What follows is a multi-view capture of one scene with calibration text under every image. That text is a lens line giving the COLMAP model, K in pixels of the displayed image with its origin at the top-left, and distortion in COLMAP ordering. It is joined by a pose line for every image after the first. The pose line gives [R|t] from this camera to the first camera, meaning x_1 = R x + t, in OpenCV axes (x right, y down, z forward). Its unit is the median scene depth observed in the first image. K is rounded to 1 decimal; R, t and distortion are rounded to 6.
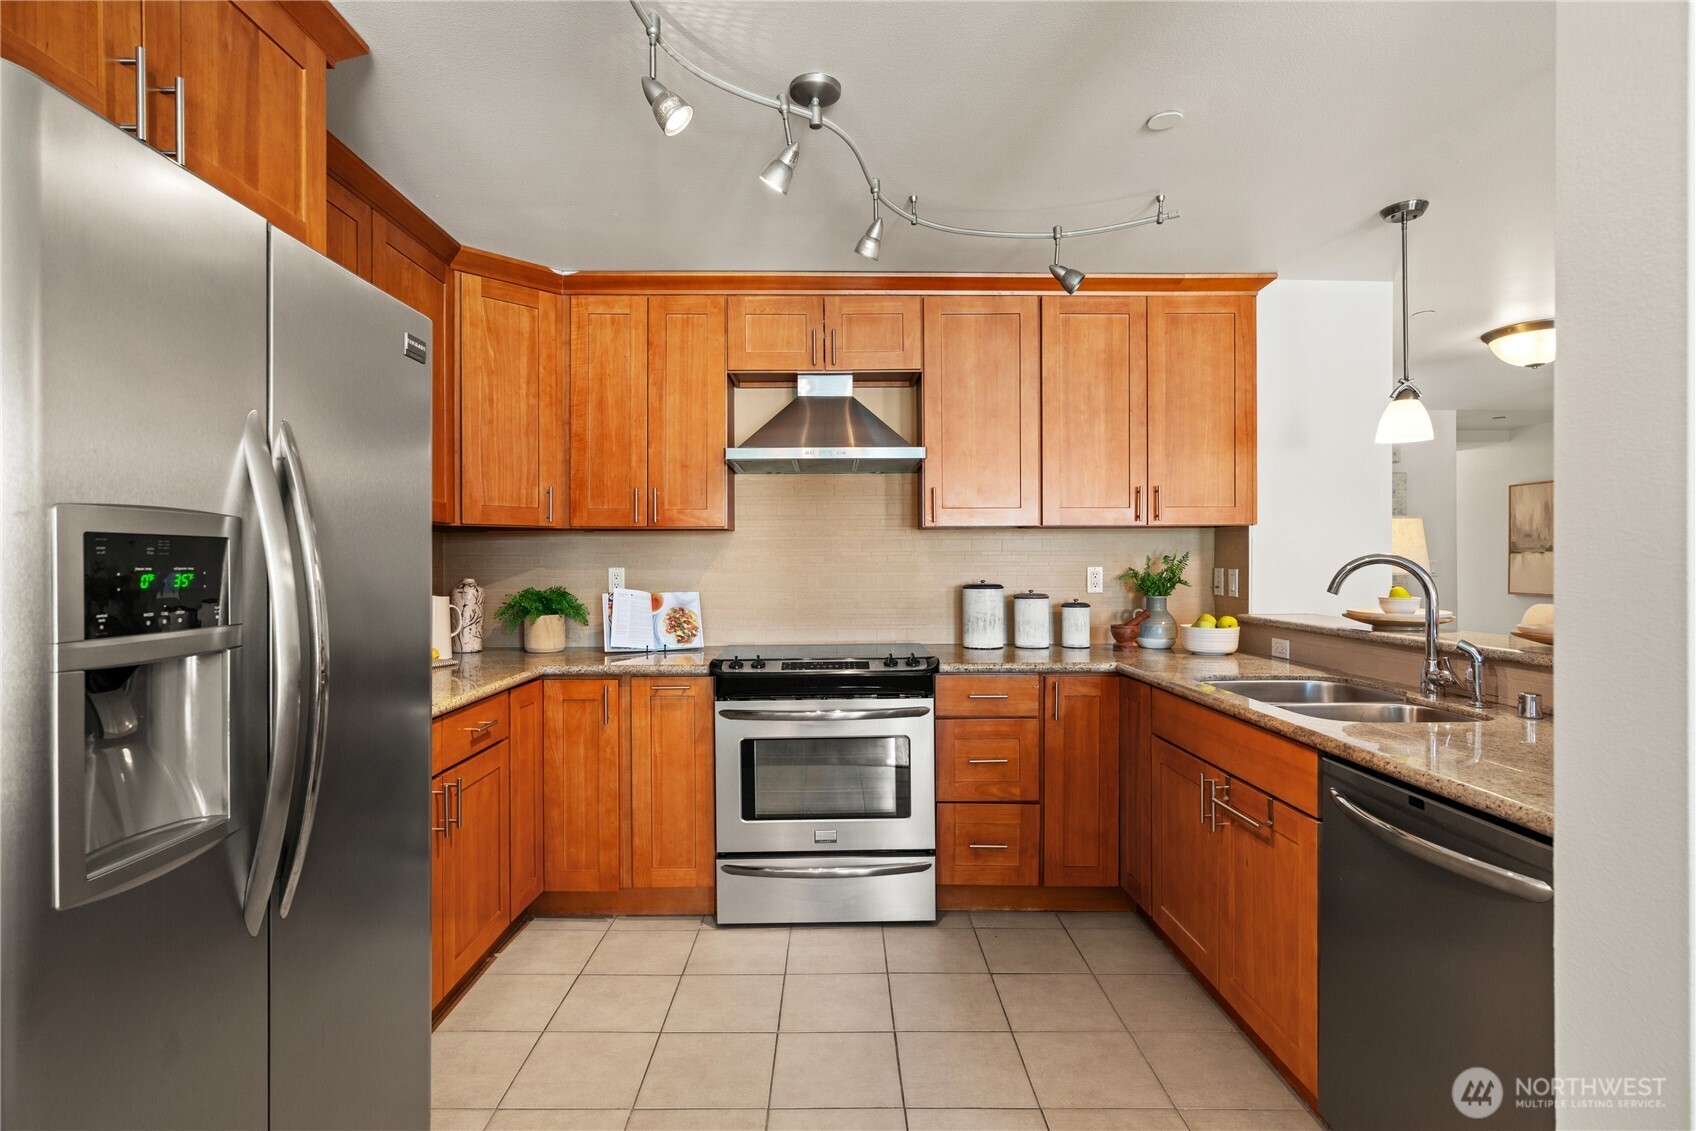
lens RADIAL K [[837.9, 0, 838.7], [0, 837.9, 565.9], [0, 0, 1]] dist [-0.003576, 0.000927]
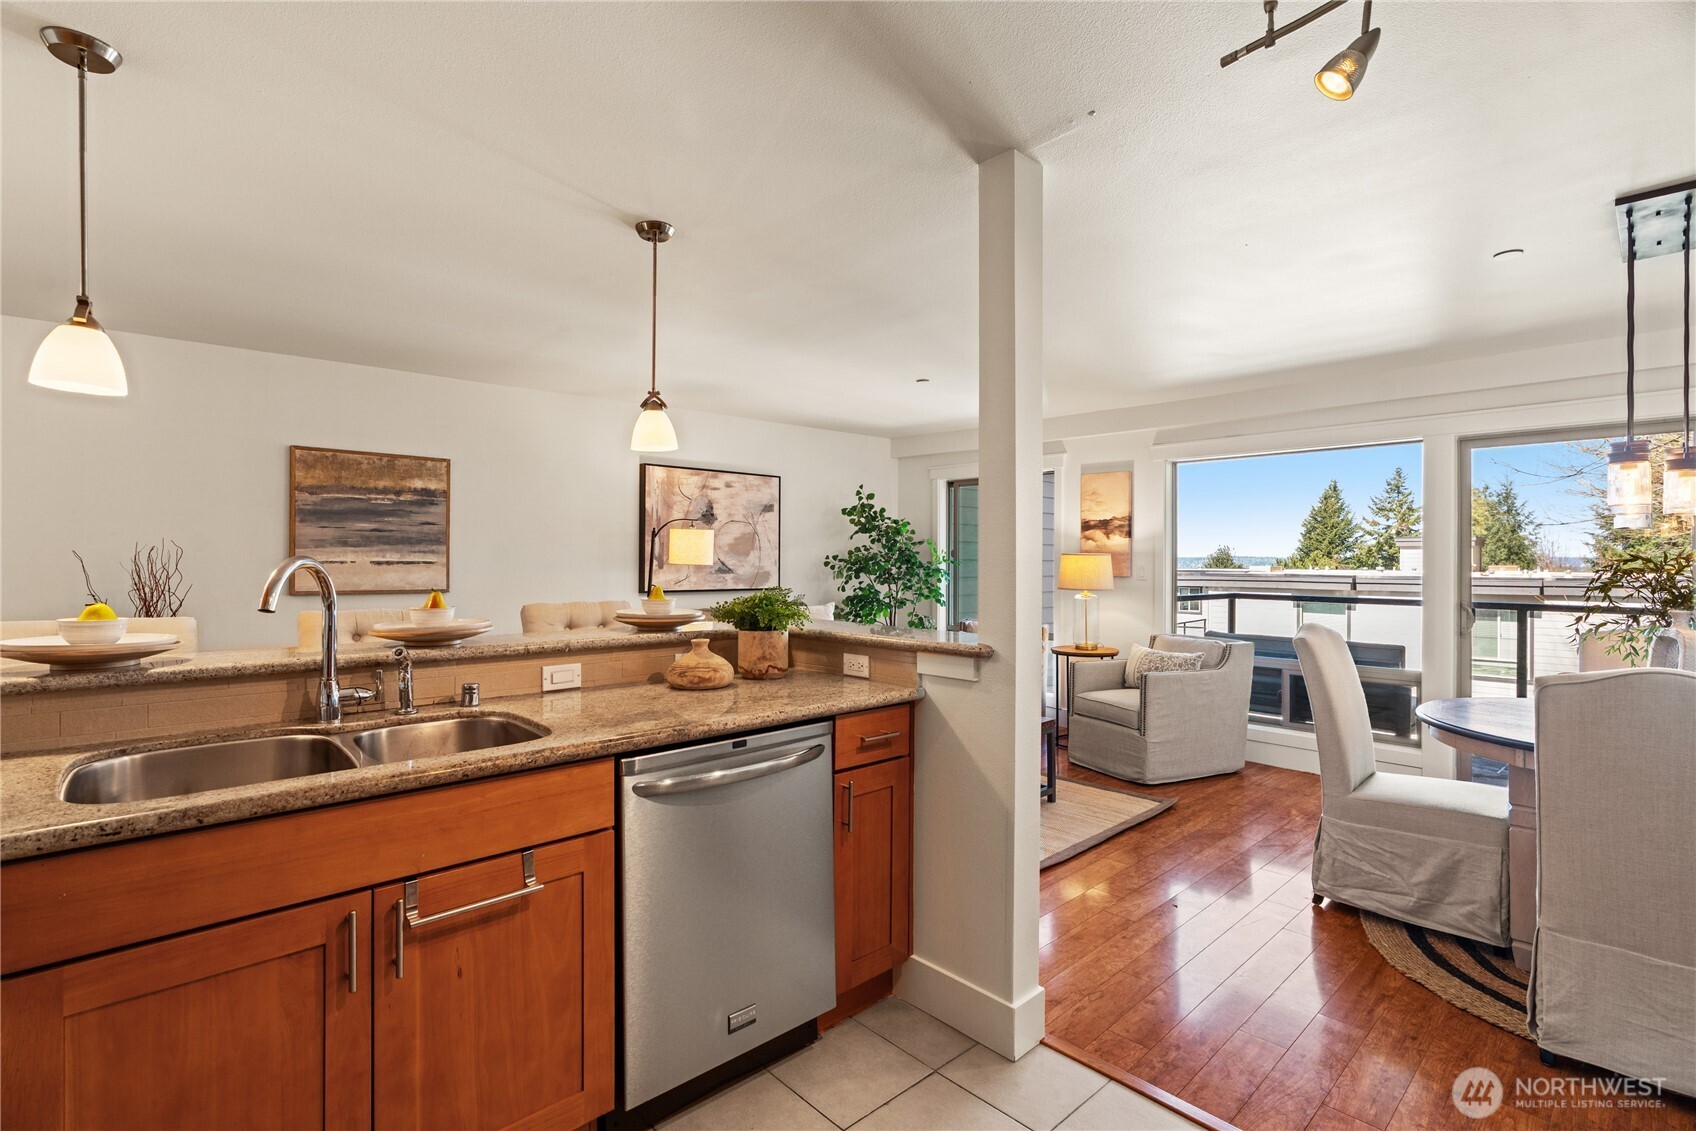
lens RADIAL K [[785.1, 0, 824.6], [0, 785.1, 558.6], [0, 0, 1]] dist [-0.003283, -0.000268]
pose [[-0.663108, 0.003300, 0.748516, -0.161181], [0.003929, 0.999992, -0.000927, -0.007798], [-0.748513, 0.002327, -0.663116, 0.793580]]
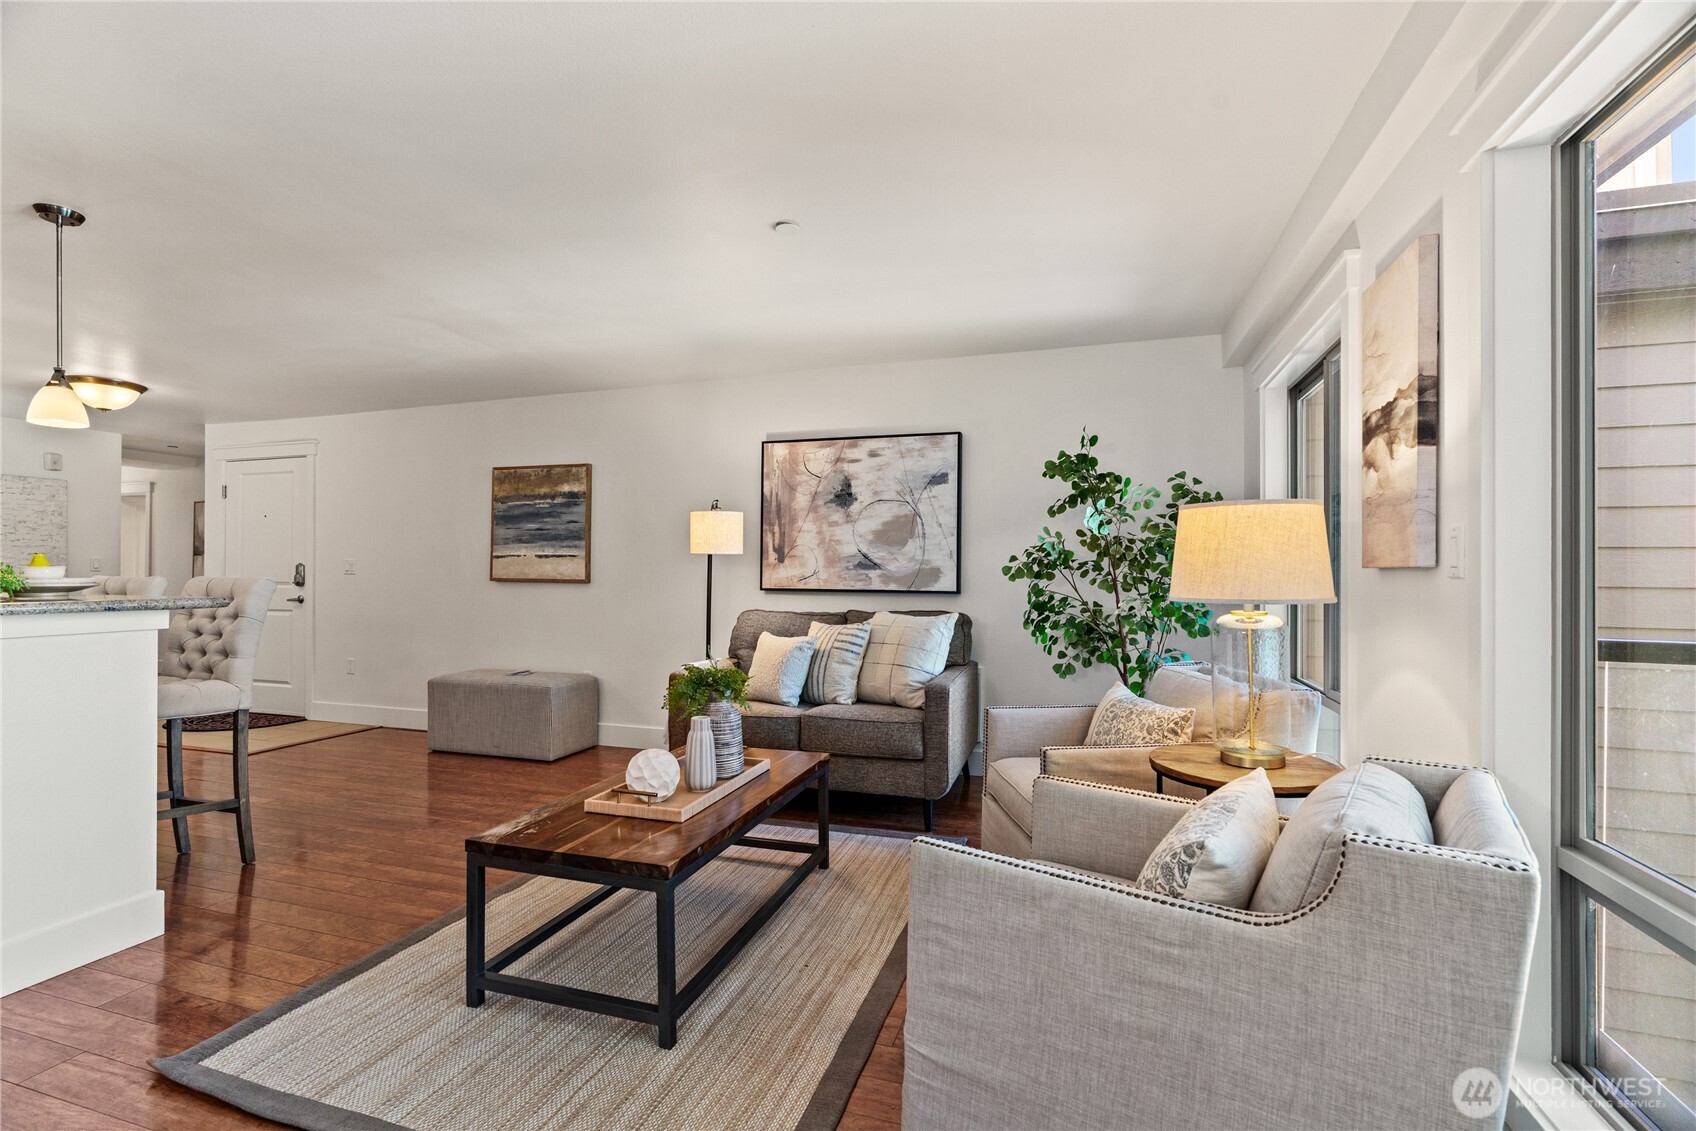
lens RADIAL K [[760.6, 0, 845.0], [0, 760.6, 572.2], [0, 0, 1]] dist [-0.010519, 0.000398]
pose [[0.314064, 0.009826, 0.949351, 0.061175], [-0.002331, 0.999951, -0.009579, 0.043484], [-0.949399, 0.000795, 0.314071, -0.664065]]
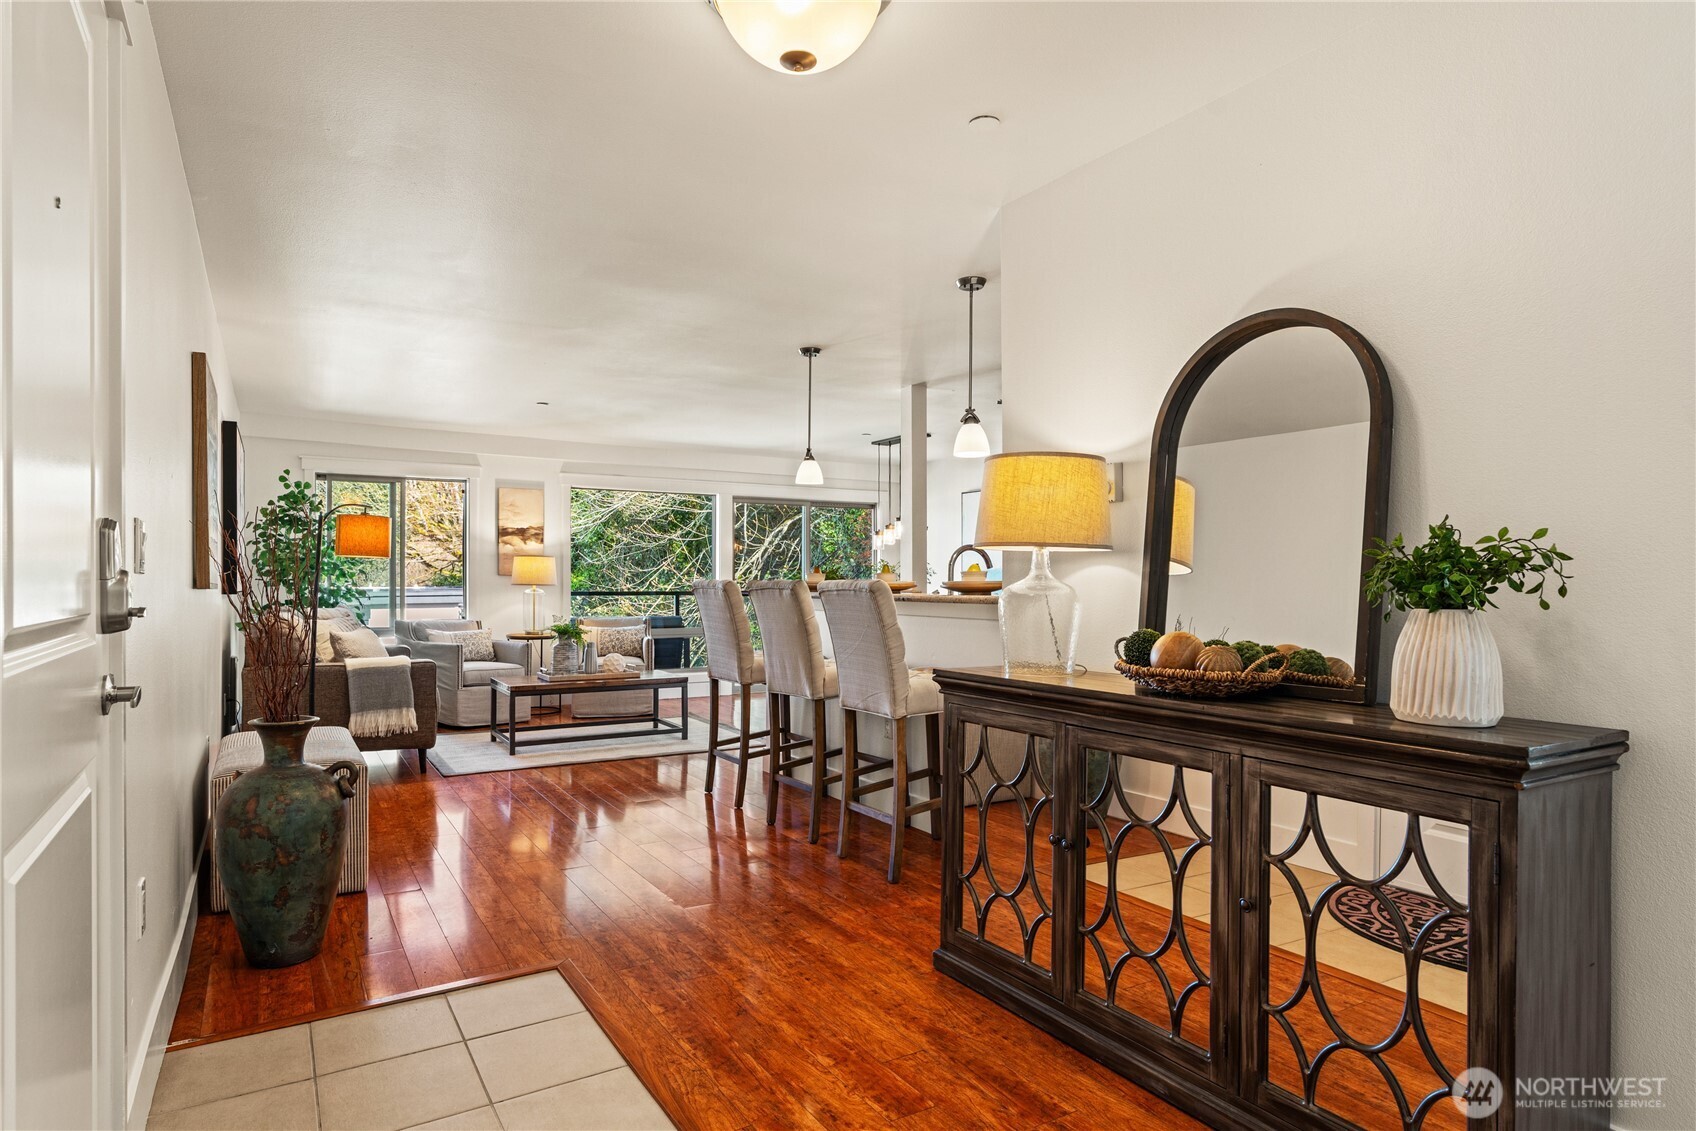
lens RADIAL K [[941.8, 0, 850.5], [0, 941.8, 584.1], [0, 0, 1]] dist [-0.019407, -0.000065]
pose [[-0.853378, 0.006039, -0.521258, 1.333443], [0.001194, 0.999953, 0.009632, 0.034254], [0.521292, 0.007597, -0.853345, 1.795785]]
